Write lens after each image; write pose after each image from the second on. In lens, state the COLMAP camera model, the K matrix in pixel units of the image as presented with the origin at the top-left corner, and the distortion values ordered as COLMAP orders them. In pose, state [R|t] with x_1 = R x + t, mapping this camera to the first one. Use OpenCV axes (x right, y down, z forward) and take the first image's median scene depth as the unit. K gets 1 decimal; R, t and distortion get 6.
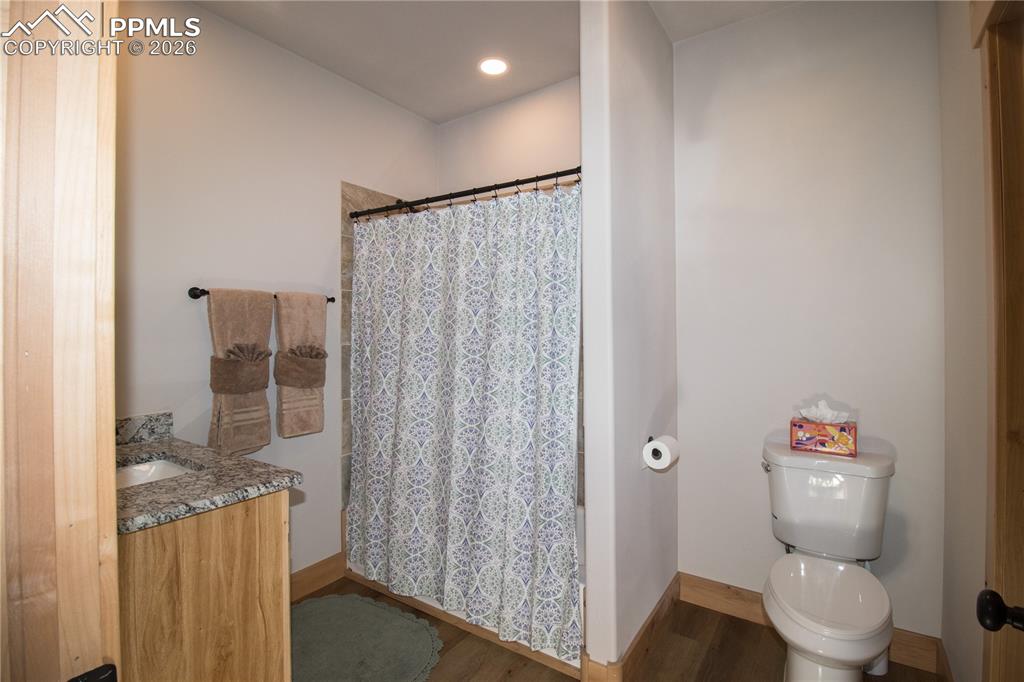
lens RADIAL K [[486.1, 0, 524.4], [0, 486.1, 328.1], [0, 0, 1]] dist [-0.003228, -0.000869]
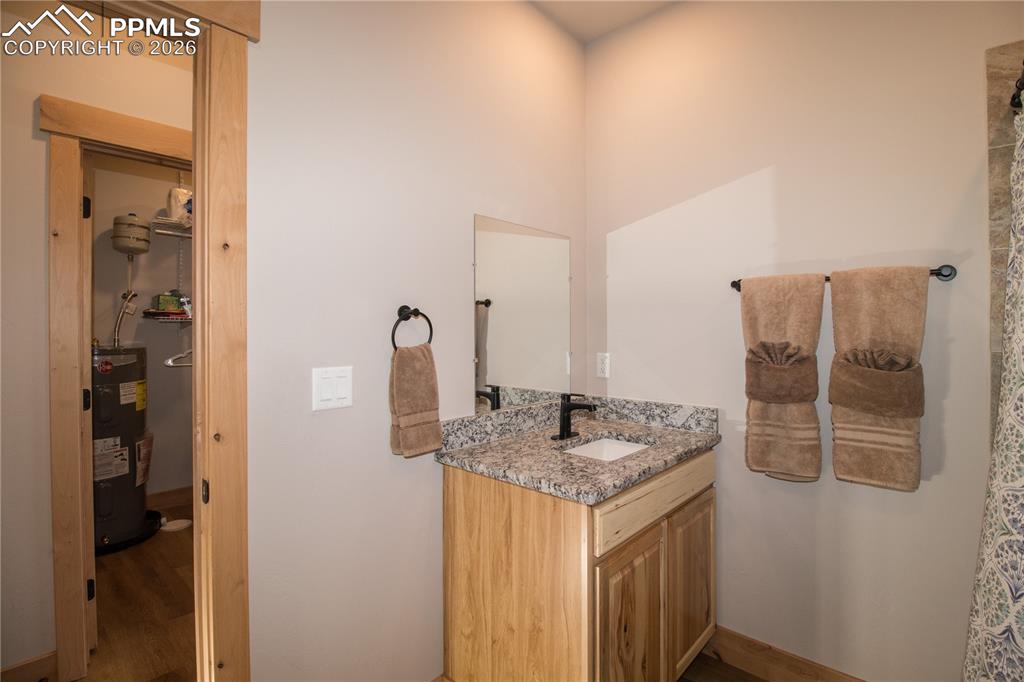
lens RADIAL K [[486.1, 0, 524.4], [0, 486.1, 328.1], [0, 0, 1]] dist [-0.003228, -0.000869]
pose [[-0.130049, 0.004203, -0.991499, 0.317578], [0.009199, 0.999953, 0.003032, 0.003148], [0.991465, -0.008726, -0.130082, 0.775423]]
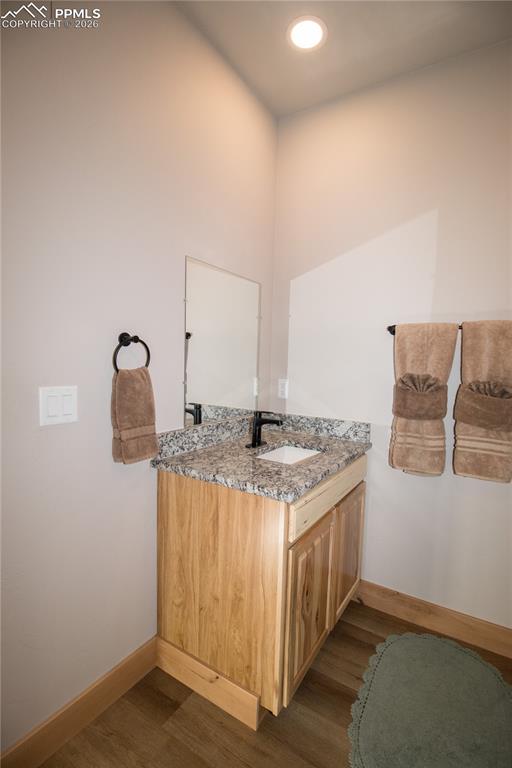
lens RADIAL K [[364.6, 0, 264.9], [0, 364.6, 393.3], [0, 0, 1]] dist [-0.003228, -0.000869]
pose [[0.040826, 0.097270, -0.994420, 0.236964], [-0.026333, 0.995009, 0.096246, 0.006754], [0.998819, 0.022257, 0.043184, 0.704874]]
